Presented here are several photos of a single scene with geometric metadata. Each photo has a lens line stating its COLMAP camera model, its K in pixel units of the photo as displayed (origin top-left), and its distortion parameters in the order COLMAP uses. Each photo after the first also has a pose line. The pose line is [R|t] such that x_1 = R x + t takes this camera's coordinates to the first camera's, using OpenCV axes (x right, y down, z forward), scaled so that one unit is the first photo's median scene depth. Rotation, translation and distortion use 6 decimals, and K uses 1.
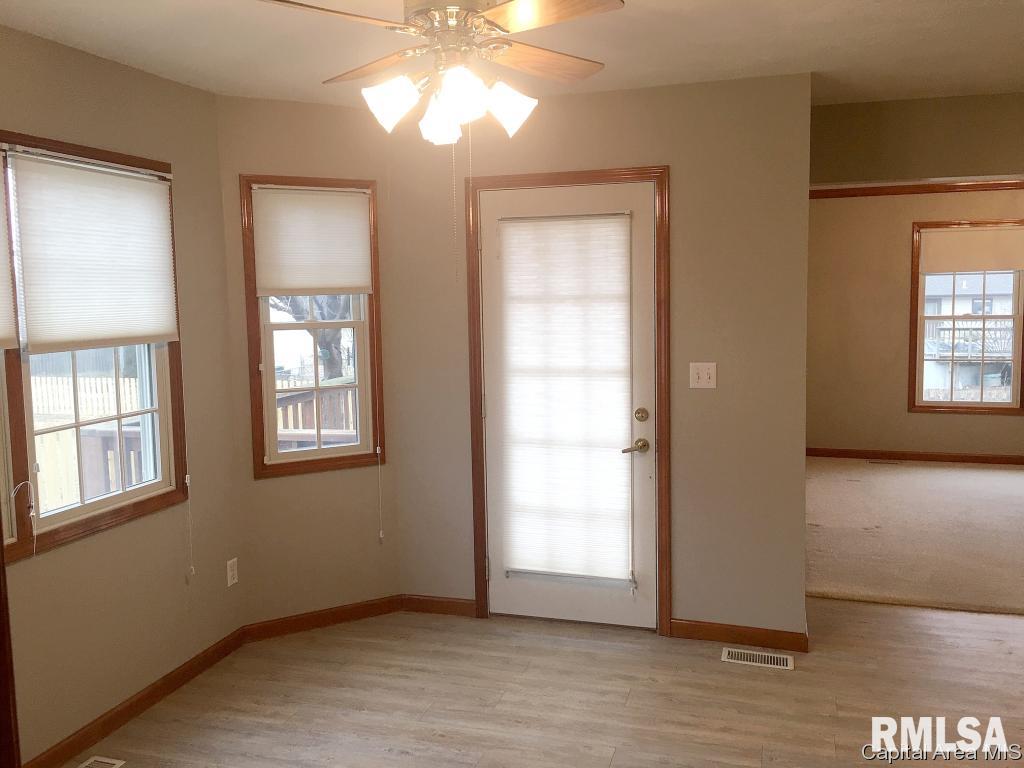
lens RADIAL K [[871.3, 0, 507.0], [0, 871.3, 377.3], [0, 0, 1]] dist [0.083611, -0.122103]
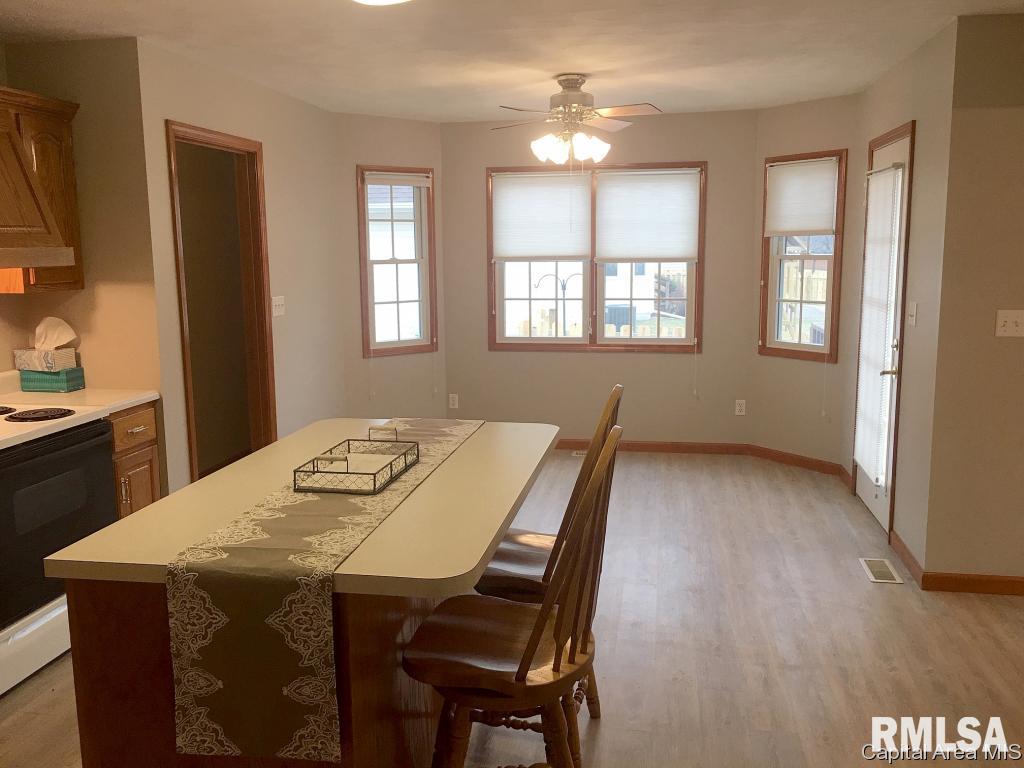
lens RADIAL K [[871.3, 0, 509.1], [0, 871.3, 374.2], [0, 0, 1]] dist [0.083611, -0.122103]
pose [[0.131375, 0.169786, -0.976685, 1.239527], [-0.084777, 0.983539, 0.159575, -0.064049], [0.987701, 0.061836, 0.143606, 0.345890]]
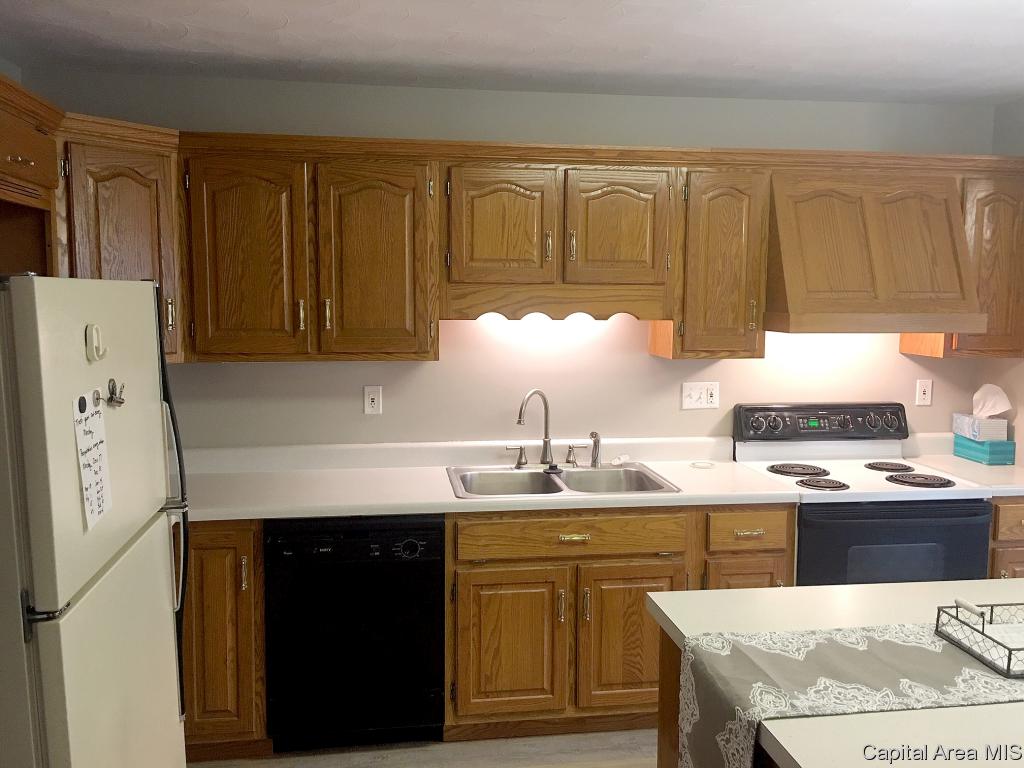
lens RADIAL K [[871.3, 0, 509.5], [0, 871.3, 376.4], [0, 0, 1]] dist [0.083611, -0.122103]
pose [[-0.896821, 0.059558, -0.438367, 1.050485], [-0.027452, 0.981495, 0.189511, -0.102353], [0.441542, 0.181992, -0.878590, 0.603416]]
